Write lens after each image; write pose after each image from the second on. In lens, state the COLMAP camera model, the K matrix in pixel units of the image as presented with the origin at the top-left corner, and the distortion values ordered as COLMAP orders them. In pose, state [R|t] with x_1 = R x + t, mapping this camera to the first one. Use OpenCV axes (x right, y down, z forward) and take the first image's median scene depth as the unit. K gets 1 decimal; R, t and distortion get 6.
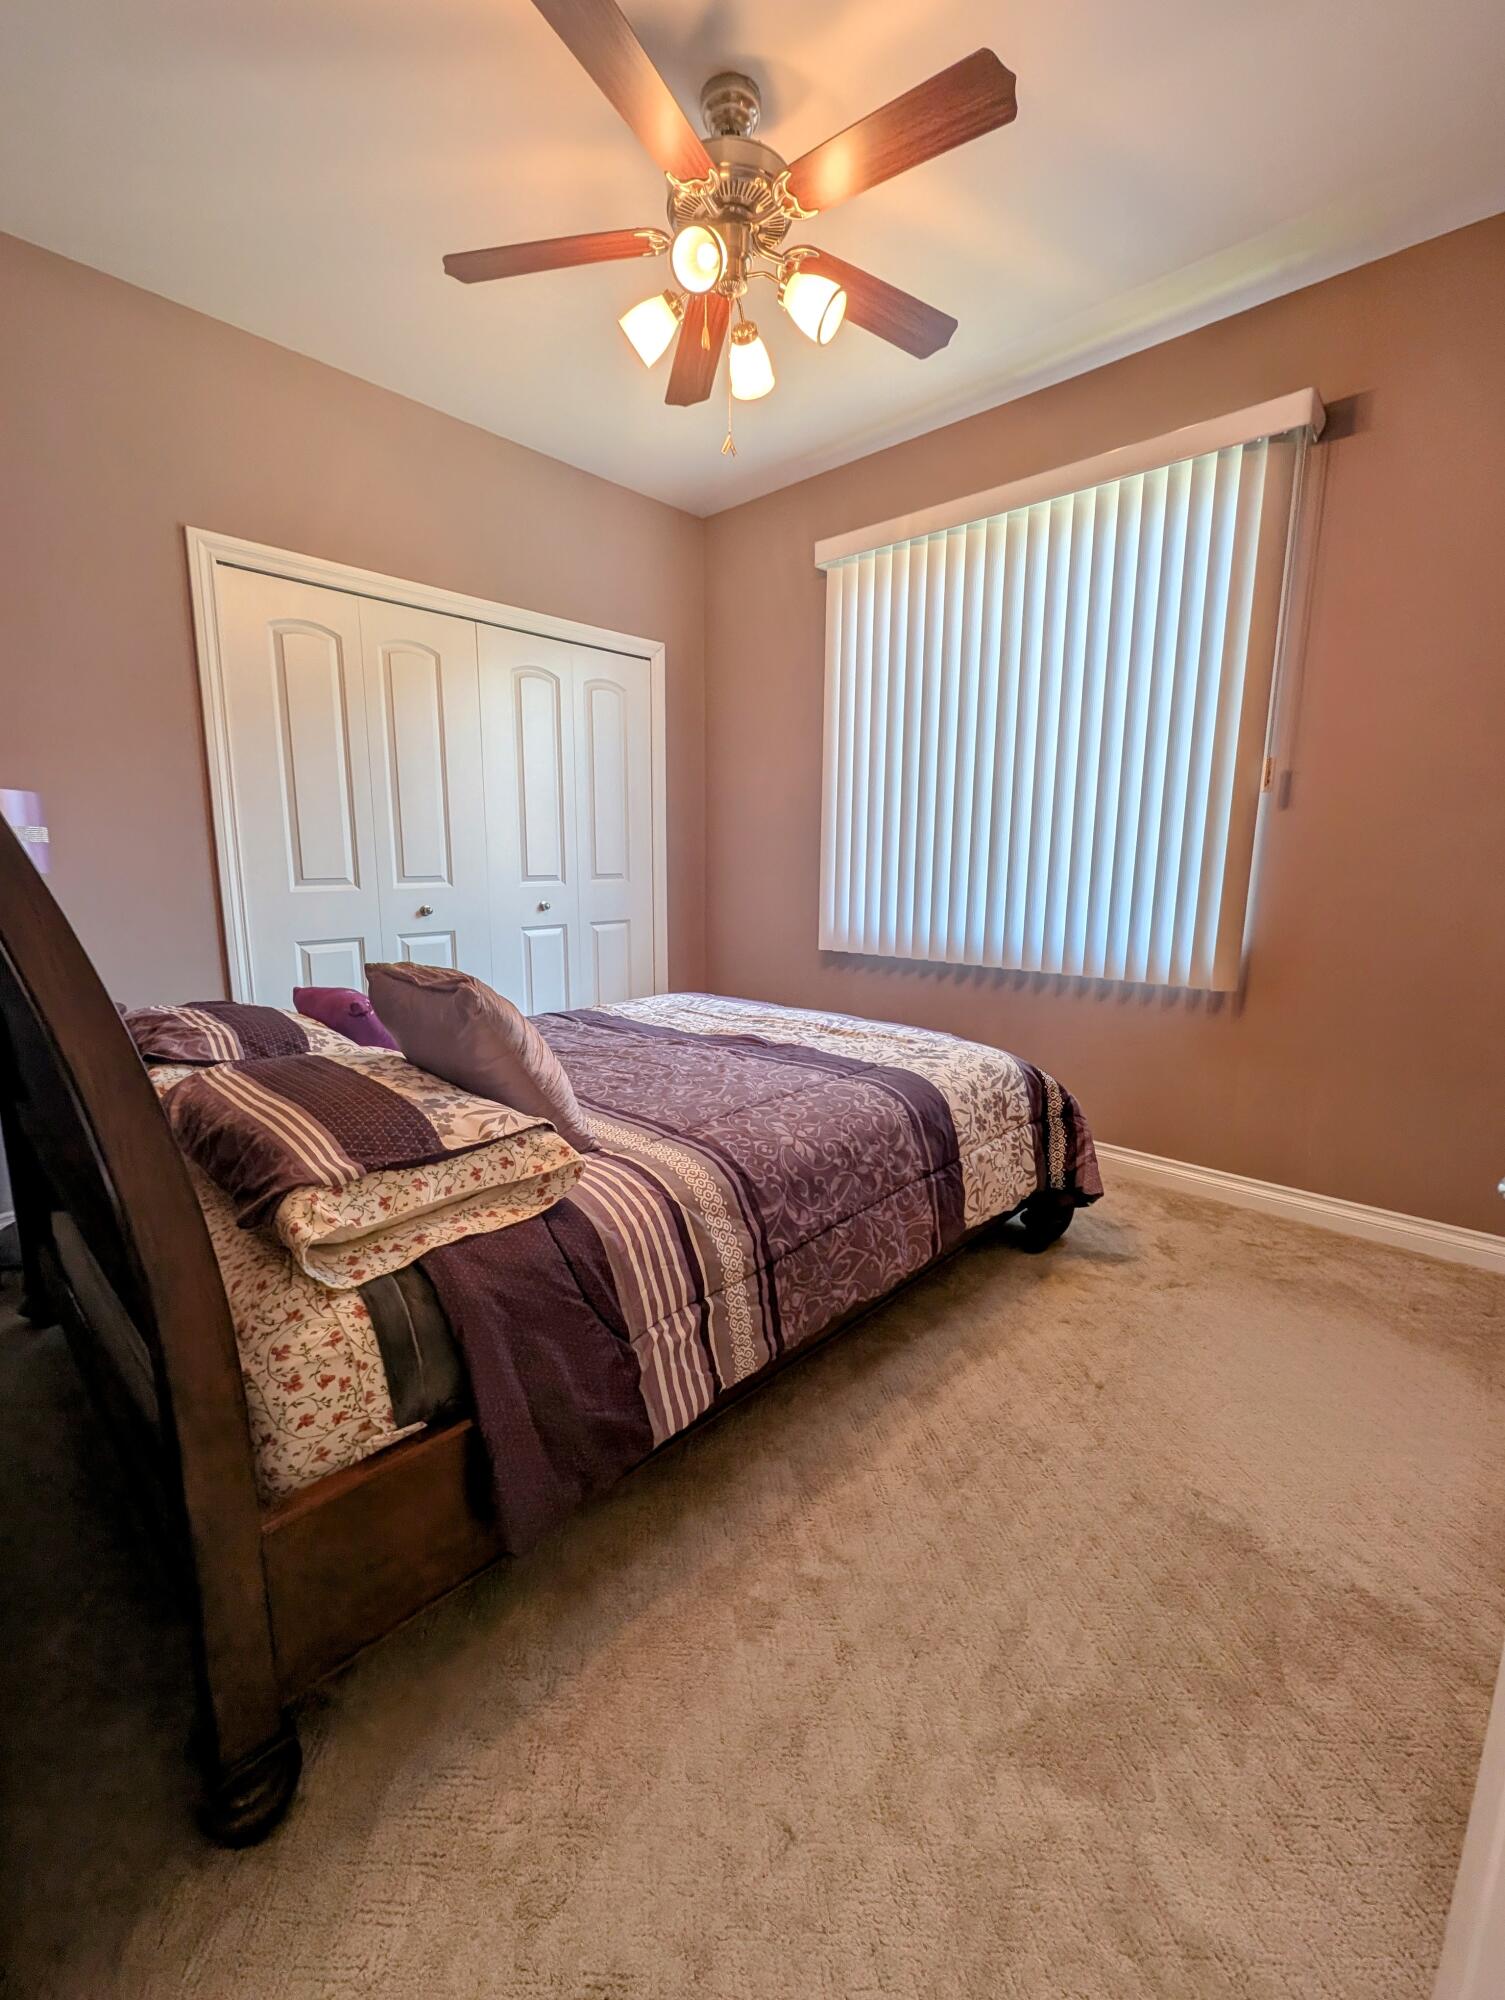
lens RADIAL K [[821.7, 0, 752.5], [0, 821.7, 1000.0], [0, 0, 1]] dist [0.002503, 0.000555]
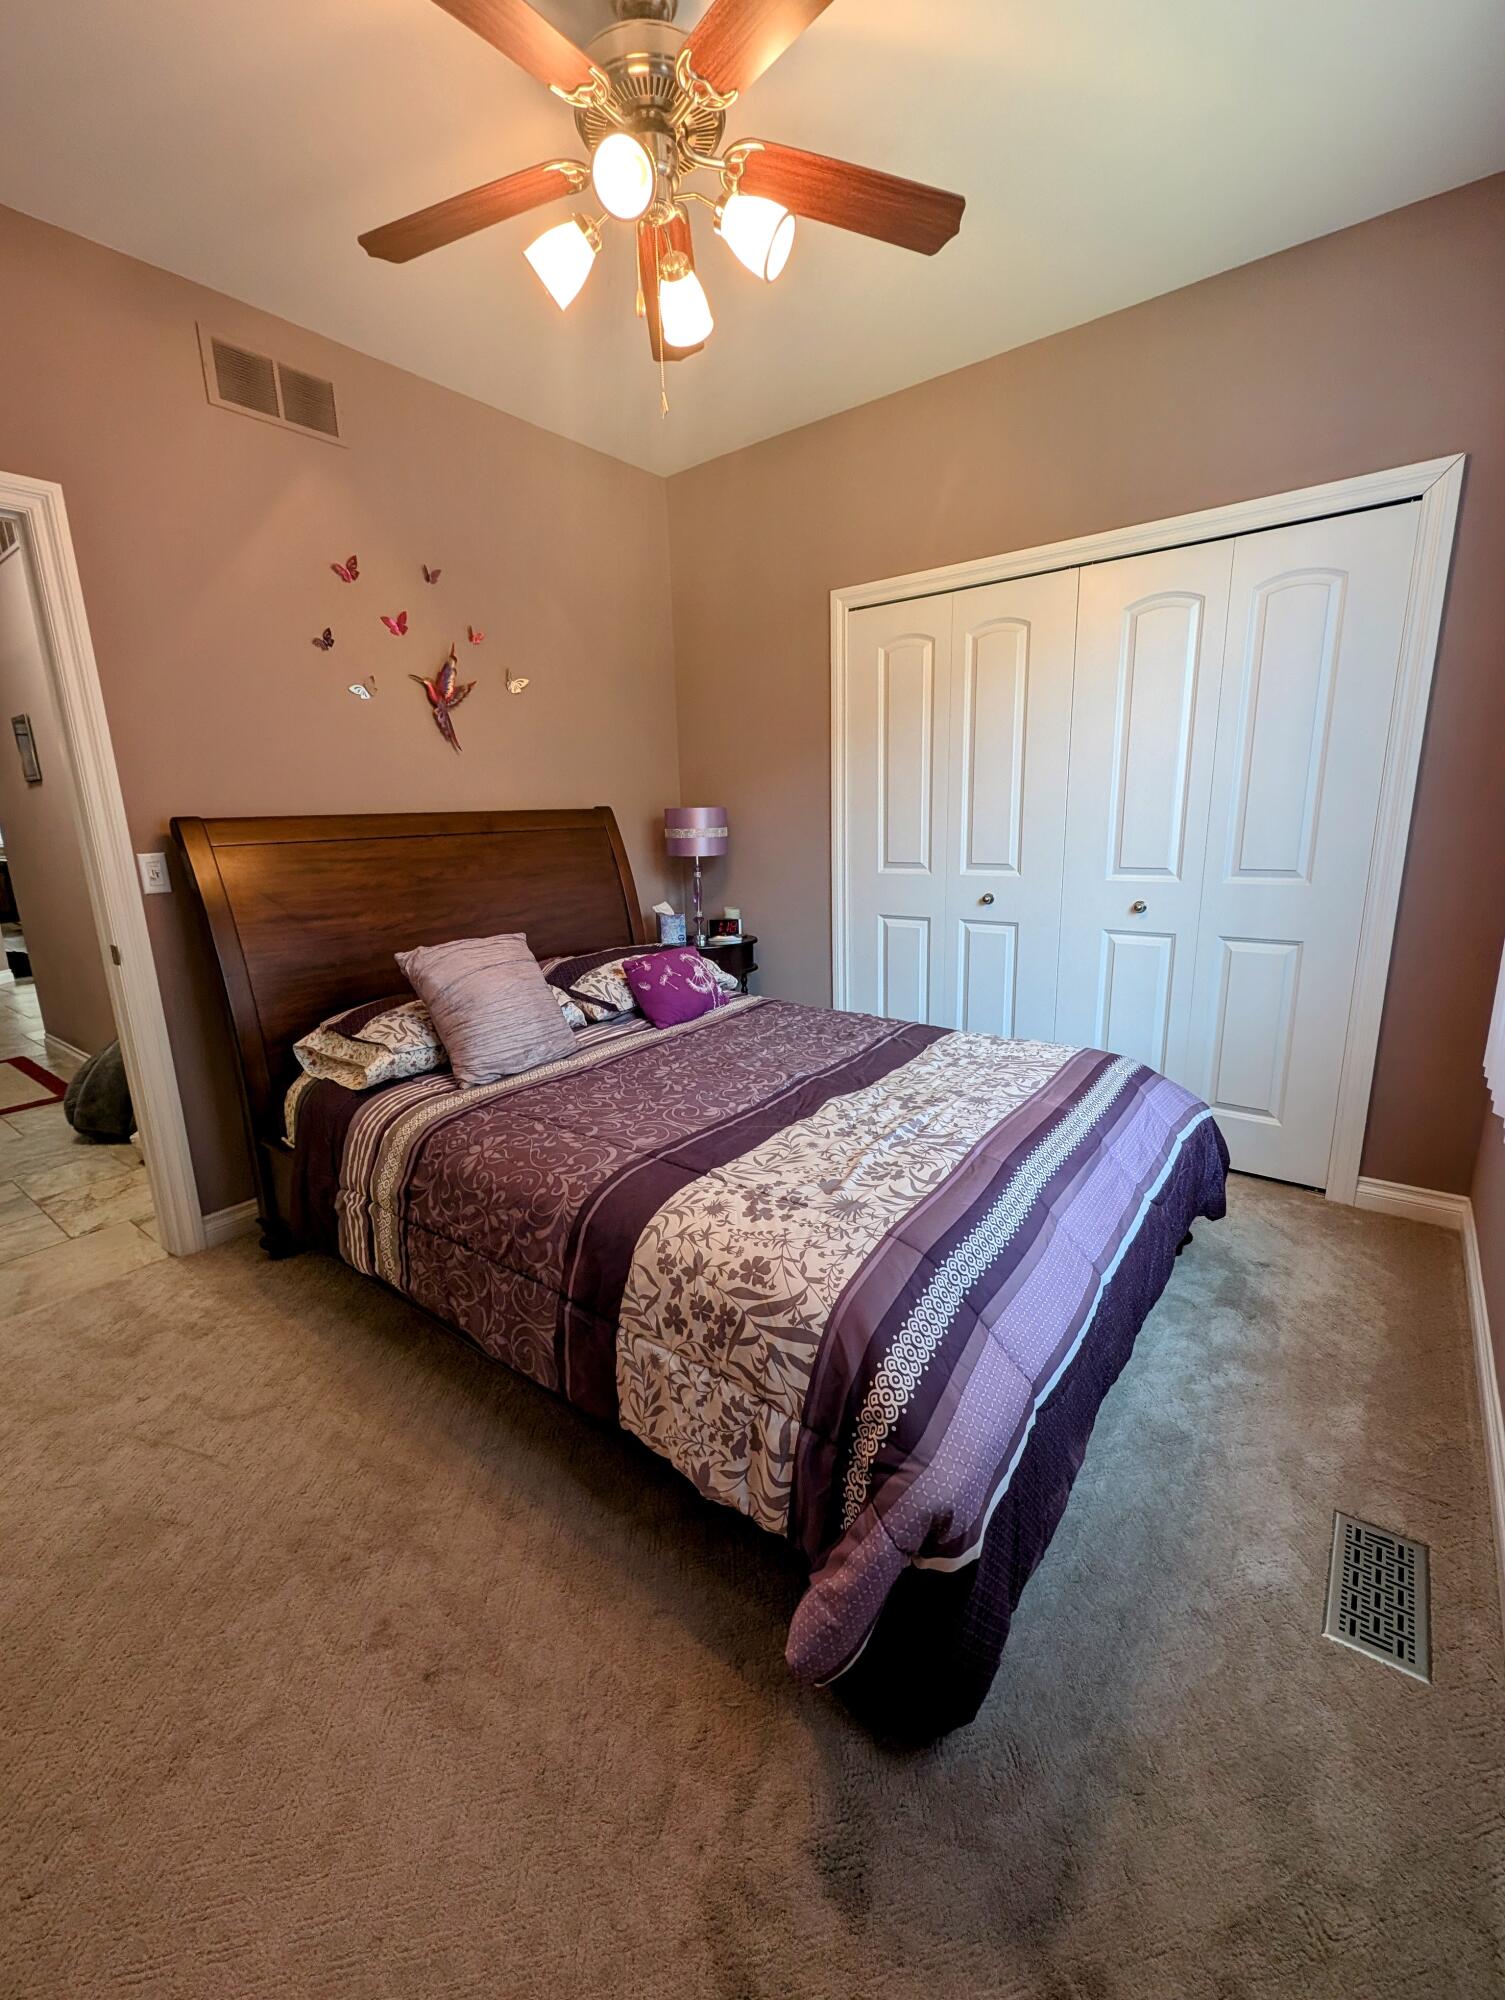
lens RADIAL K [[821.7, 0, 752.5], [0, 821.7, 1000.0], [0, 0, 1]] dist [0.002503, 0.000555]
pose [[0.089654, 0.216841, -0.972081, 0.755916], [-0.146966, 0.968208, 0.202422, -0.202764], [0.985070, 0.124715, 0.118672, 0.847183]]
